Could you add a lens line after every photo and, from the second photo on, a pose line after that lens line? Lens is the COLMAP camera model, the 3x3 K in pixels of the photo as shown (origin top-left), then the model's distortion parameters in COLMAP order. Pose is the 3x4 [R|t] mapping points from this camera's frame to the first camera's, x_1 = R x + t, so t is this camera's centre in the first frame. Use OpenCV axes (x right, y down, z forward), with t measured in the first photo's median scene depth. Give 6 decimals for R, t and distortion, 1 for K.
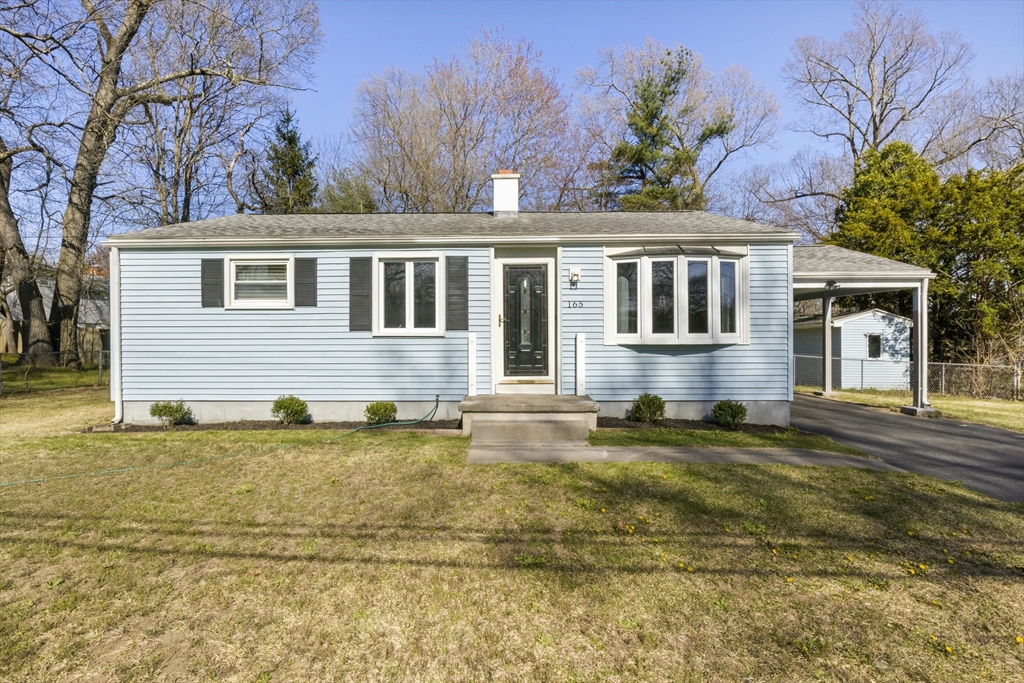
lens RADIAL K [[508.8, 0, 505.4], [0, 508.8, 342.0], [0, 0, 1]] dist [-0.007741, -0.001209]
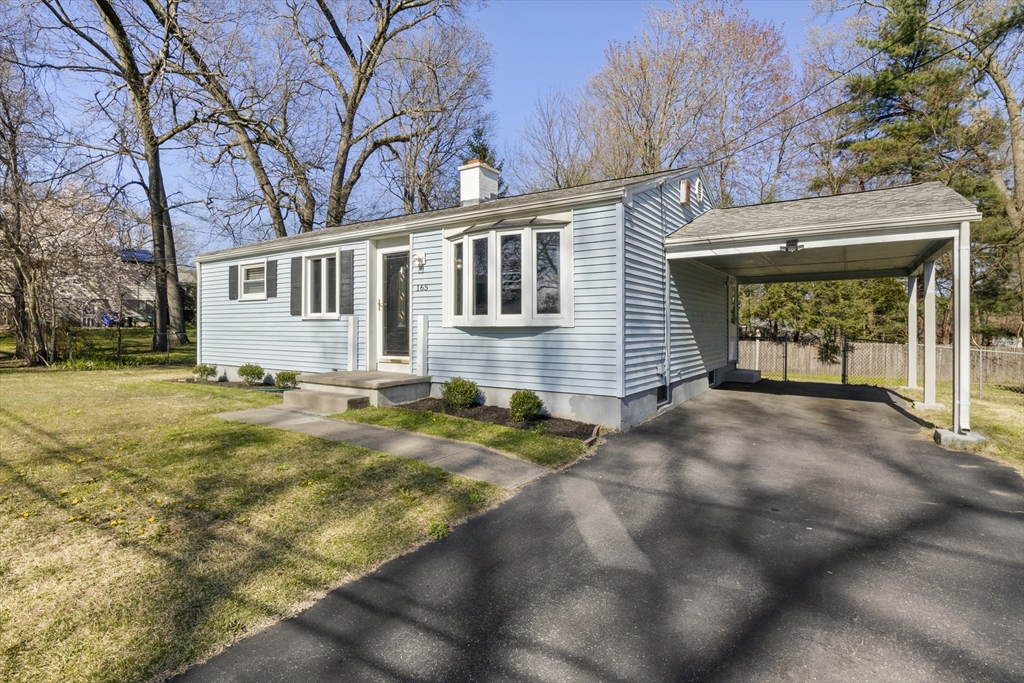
lens RADIAL K [[508.8, 0, 504.9], [0, 508.8, 332.1], [0, 0, 1]] dist [-0.007741, -0.001209]
pose [[0.838064, 0.008488, -0.545507, 0.816078], [-0.007642, 0.999964, 0.003819, 0.010196], [0.545519, 0.000968, 0.838098, 0.220079]]
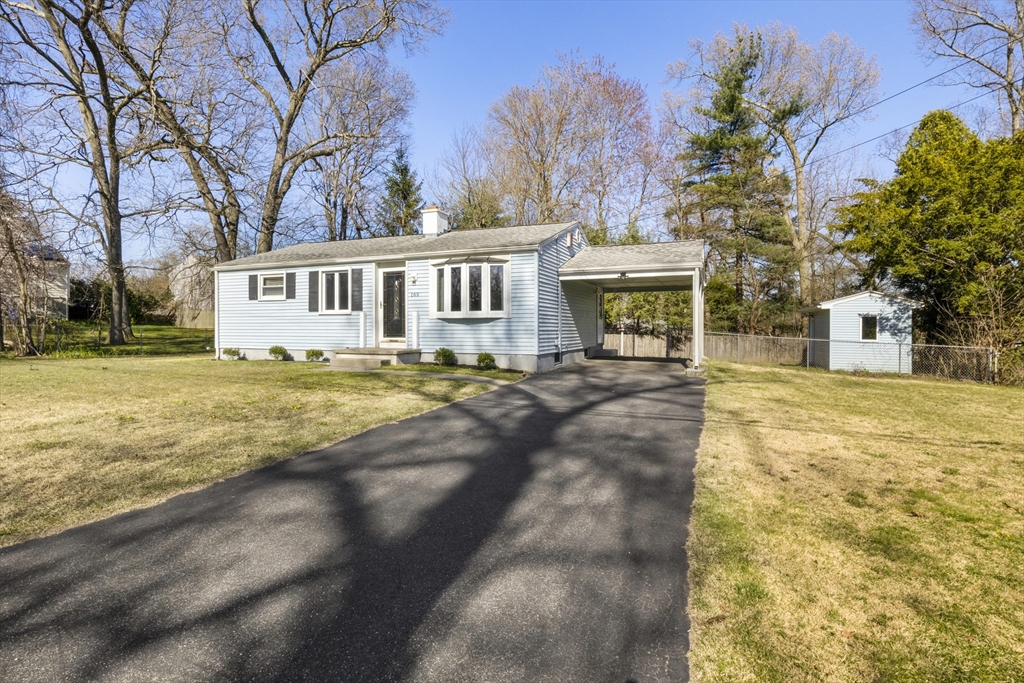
lens RADIAL K [[508.8, 0, 500.5], [0, 508.8, 334.8], [0, 0, 1]] dist [-0.007741, -0.001209]
pose [[0.929382, 0.008227, -0.369028, 0.985038], [-0.005962, 0.999956, 0.007276, 0.042519], [0.369072, -0.004562, 0.929390, -0.434686]]
